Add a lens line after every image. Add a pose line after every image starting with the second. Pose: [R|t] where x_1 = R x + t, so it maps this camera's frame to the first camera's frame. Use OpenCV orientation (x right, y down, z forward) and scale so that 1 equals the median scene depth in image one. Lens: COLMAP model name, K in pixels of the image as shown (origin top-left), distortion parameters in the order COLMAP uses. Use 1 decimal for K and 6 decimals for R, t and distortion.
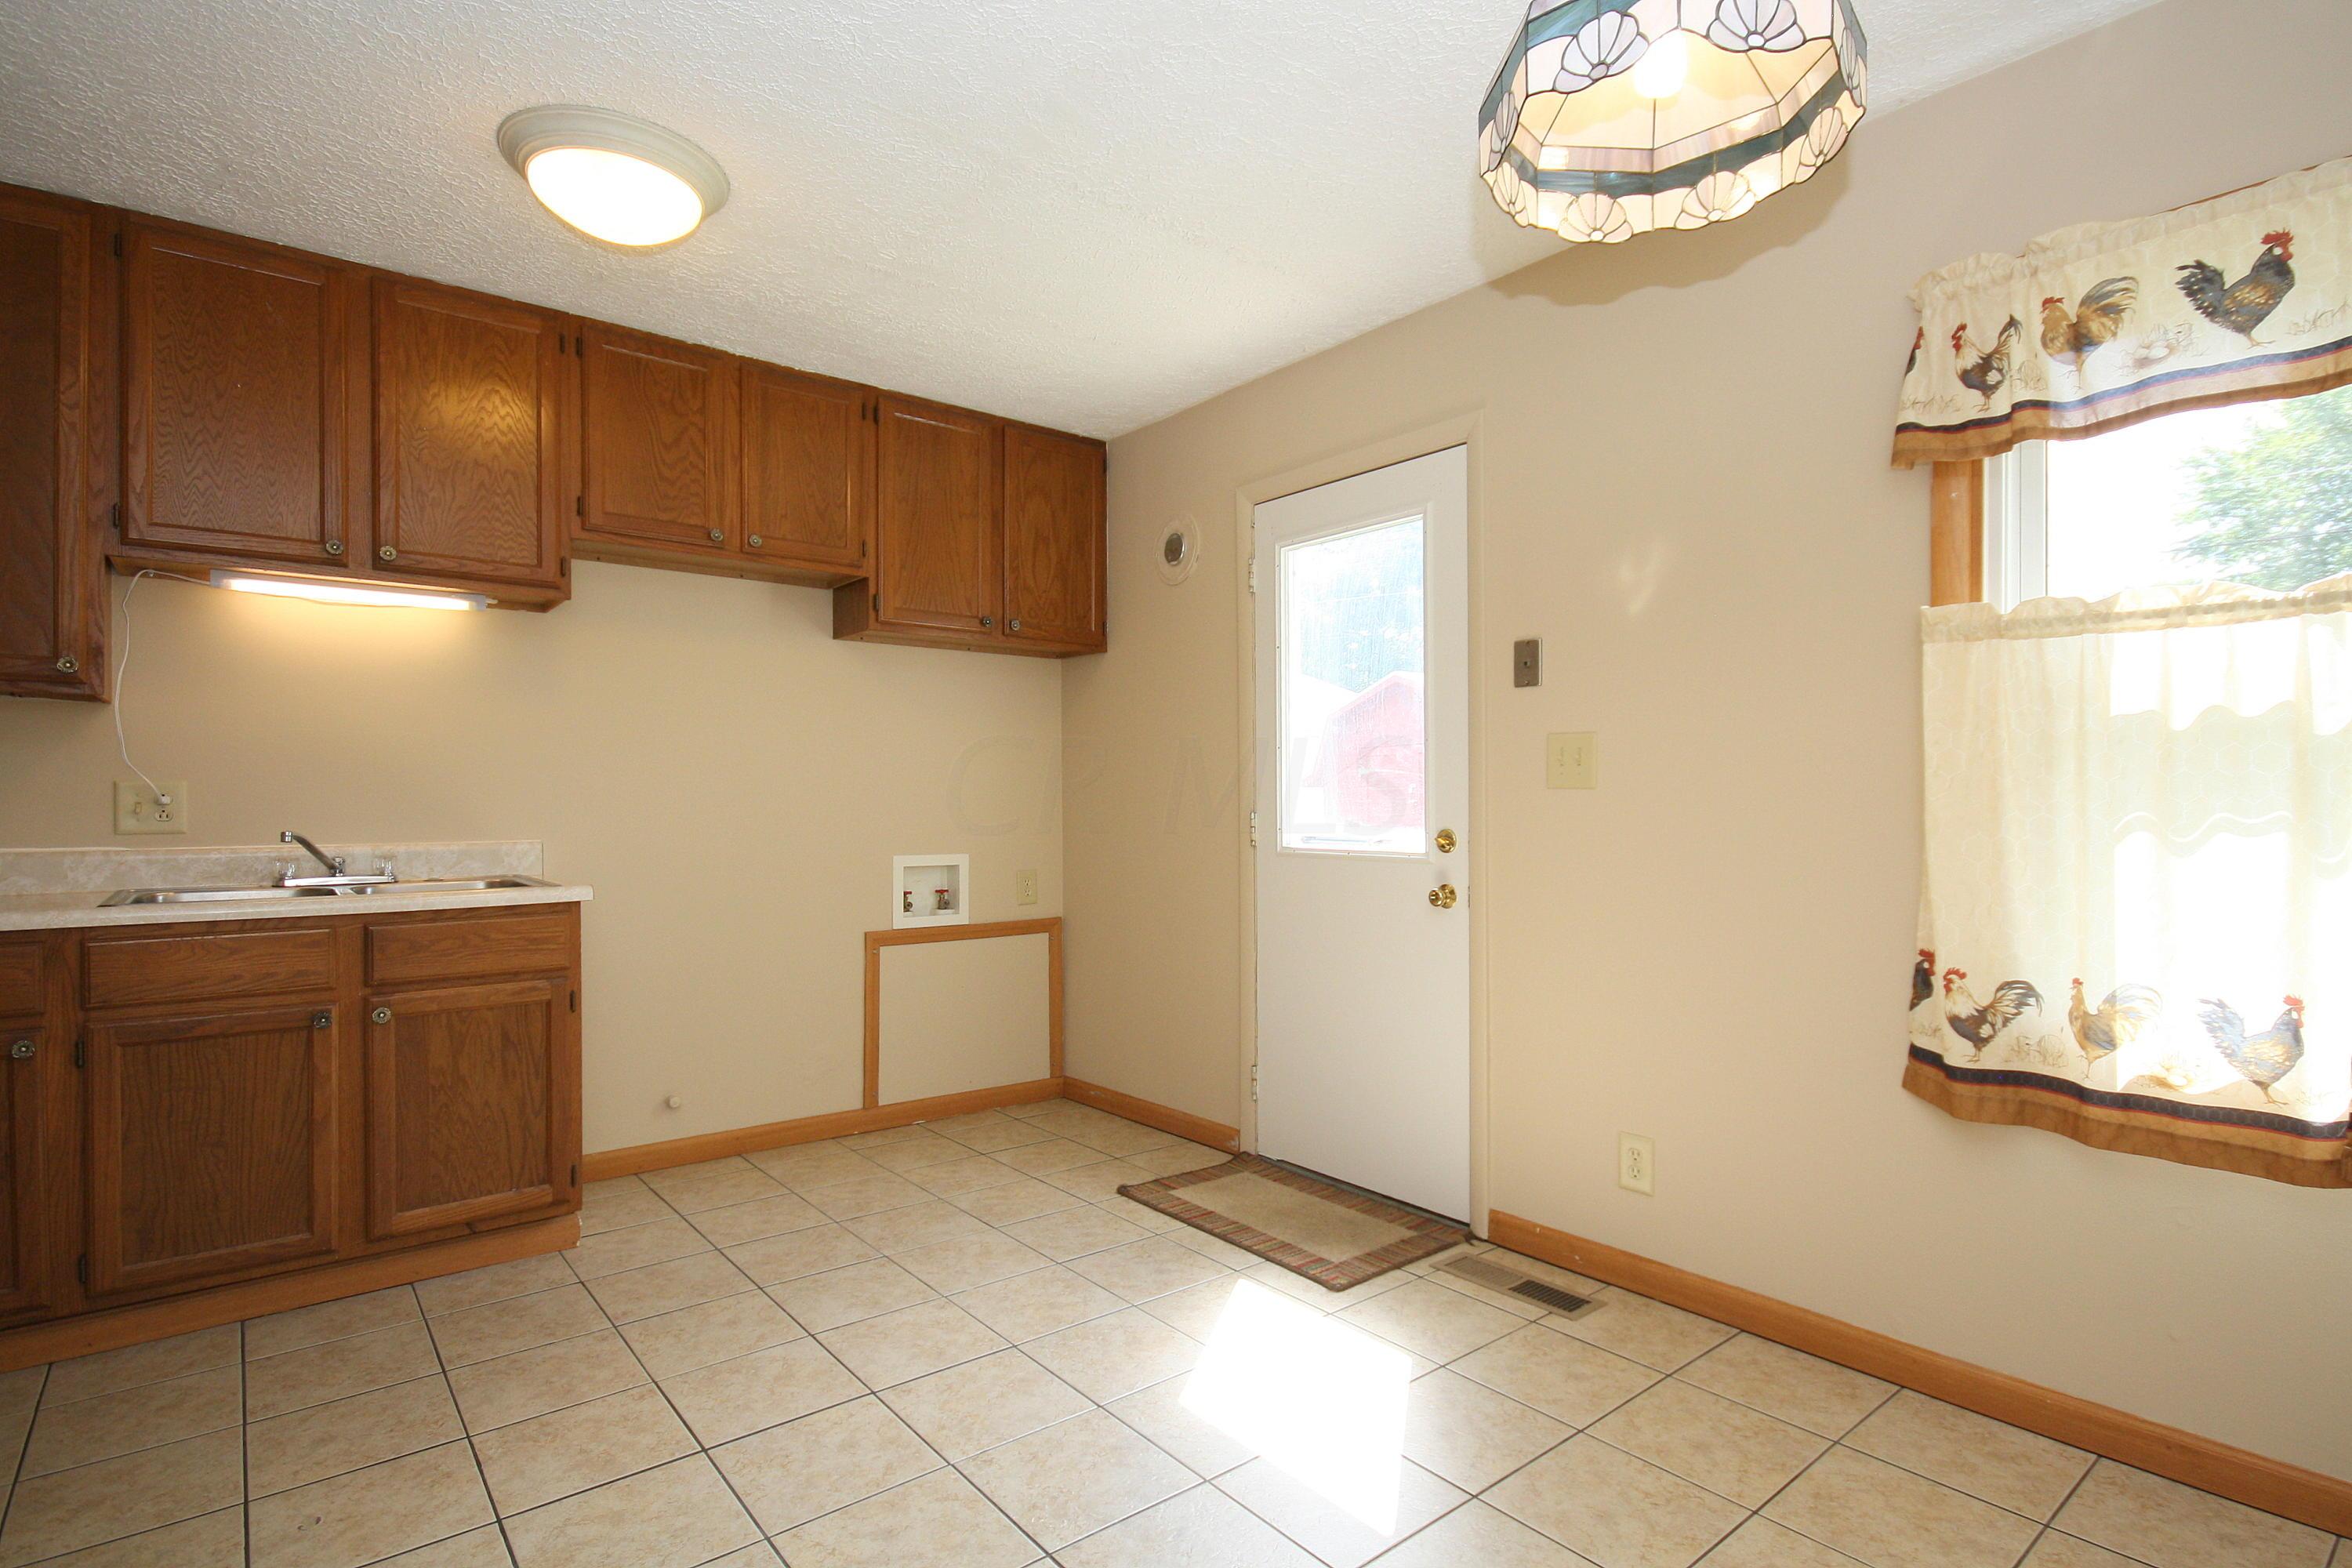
lens RADIAL K [[1123.1, 0, 1166.7], [0, 1123.1, 799.3], [0, 0, 1]] dist [-0.001104, -0.000701]
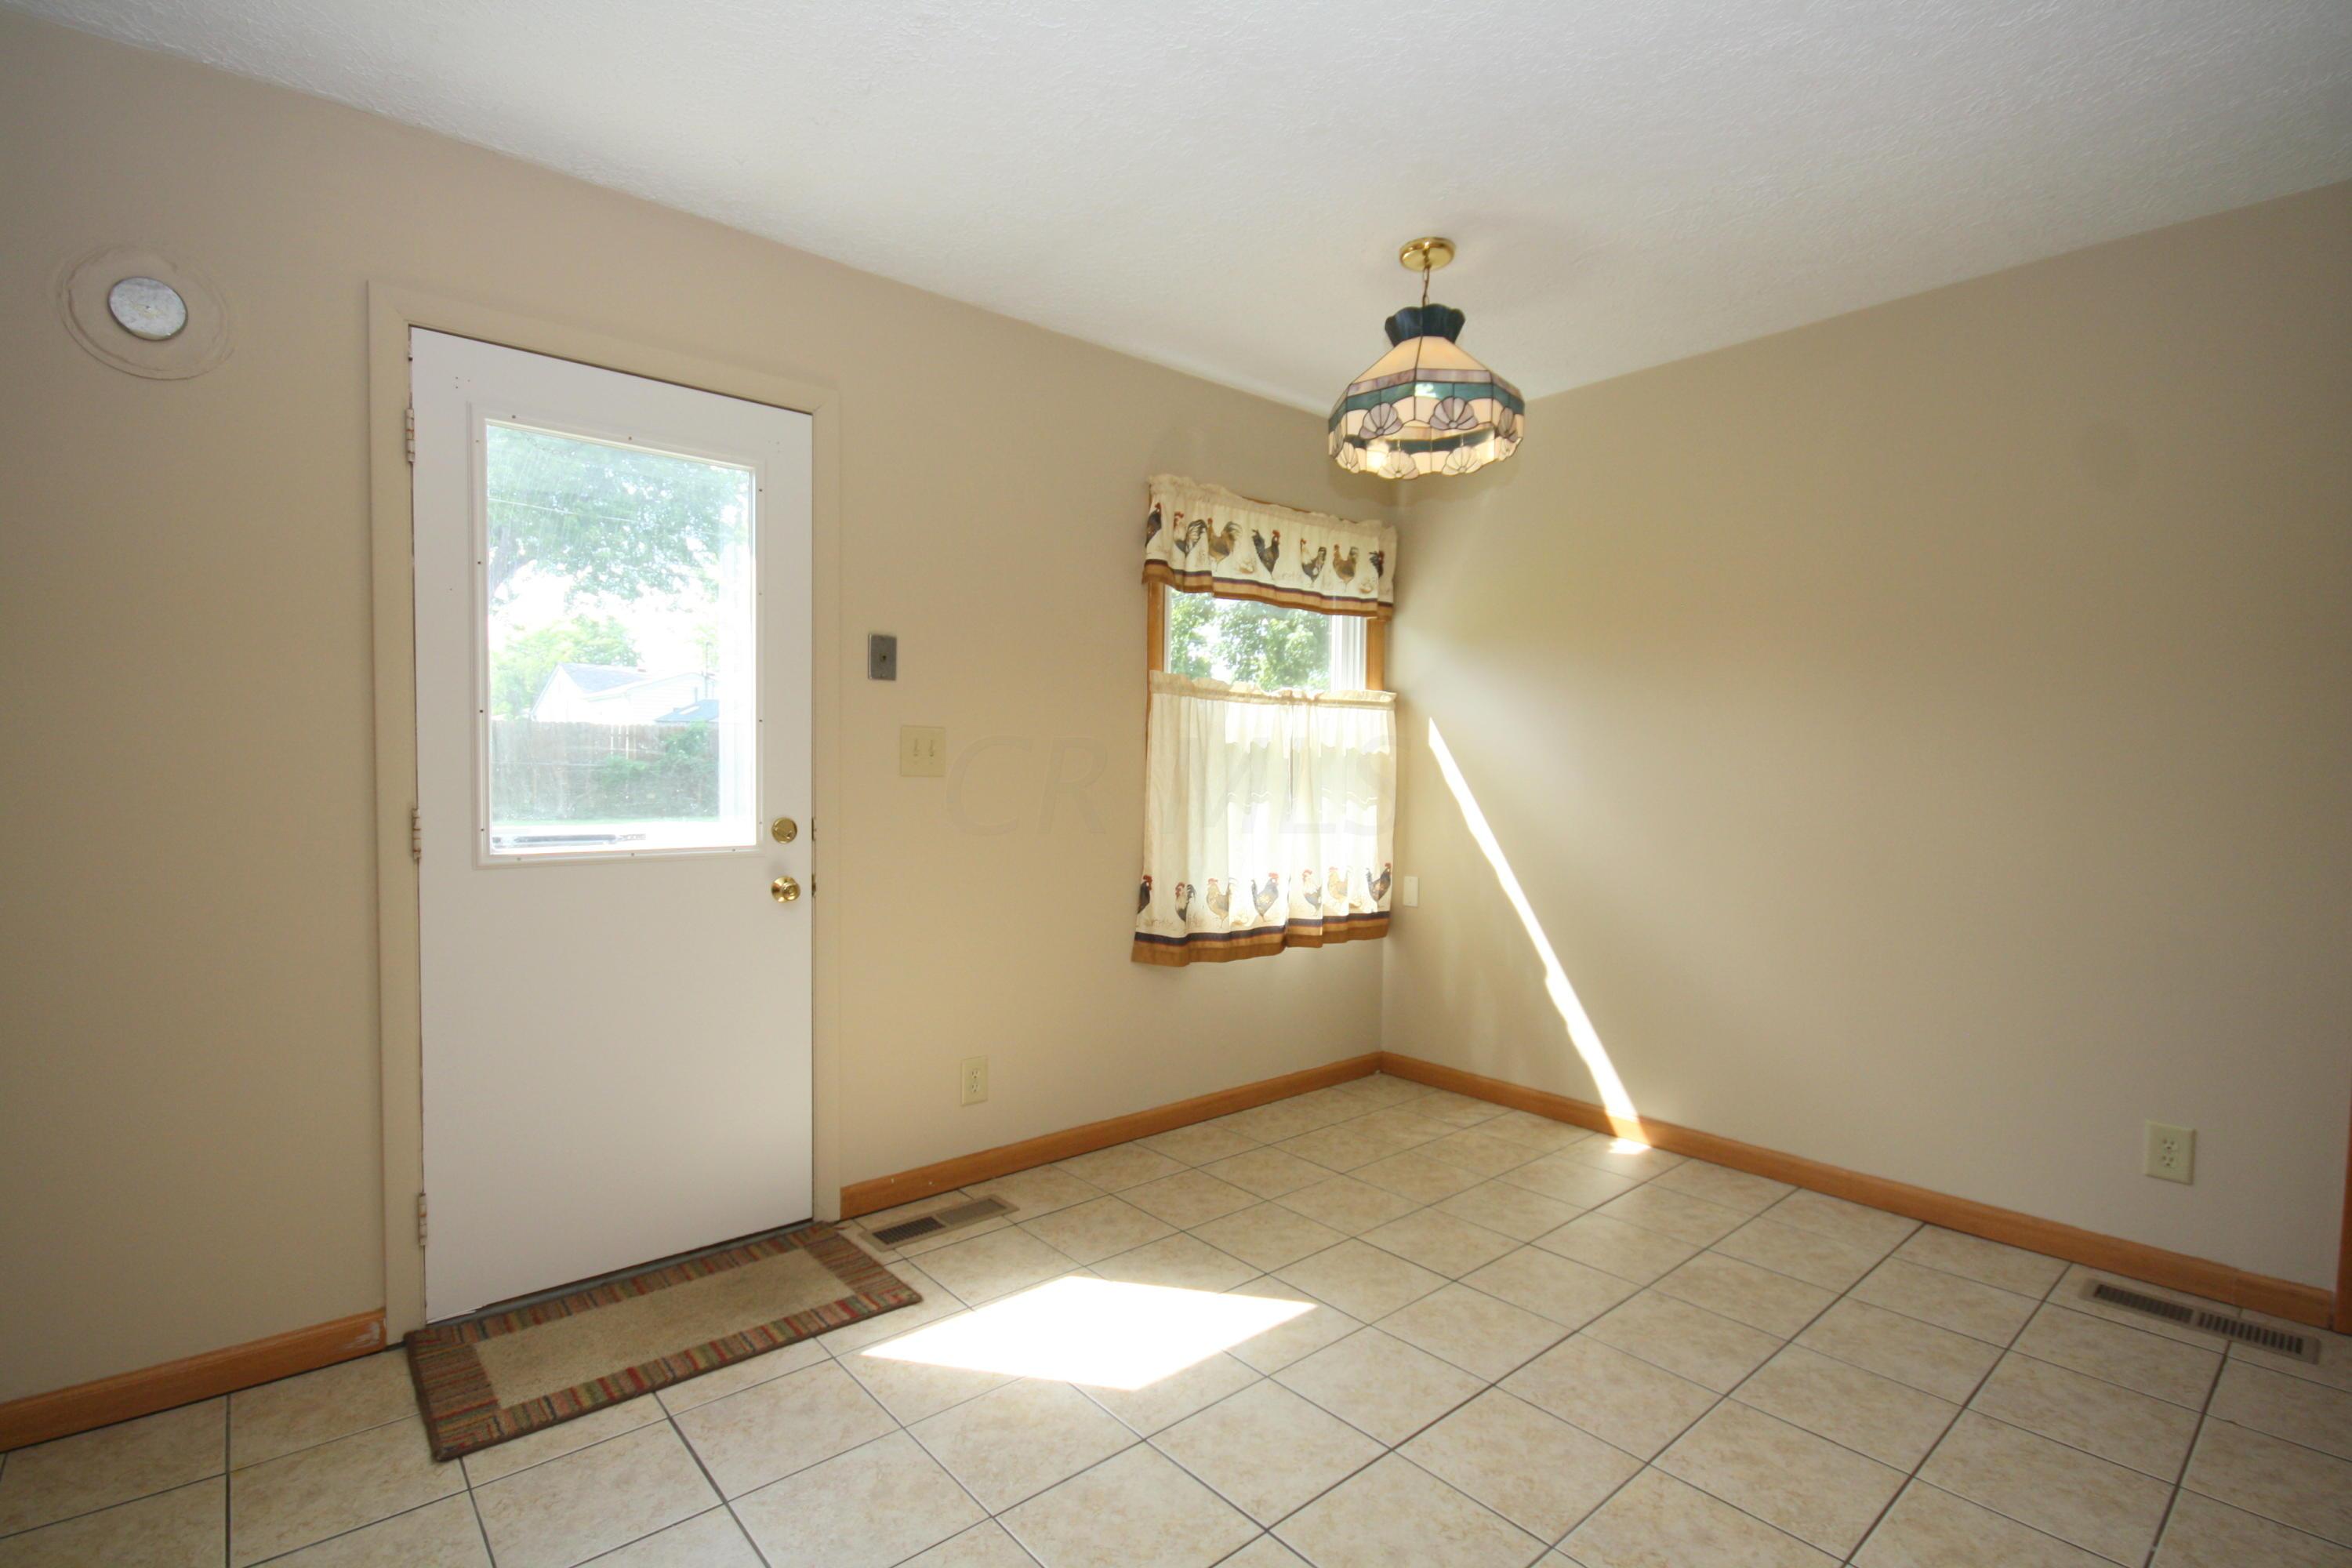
lens RADIAL K [[1123.1, 0, 1166.7], [0, 1123.1, 799.3], [0, 0, 1]] dist [-0.001104, -0.000701]
pose [[-0.025541, -0.032275, 0.999153, -0.805810], [-0.013879, 0.999394, 0.031928, -0.026932], [-0.999577, -0.013052, -0.025974, 0.819202]]
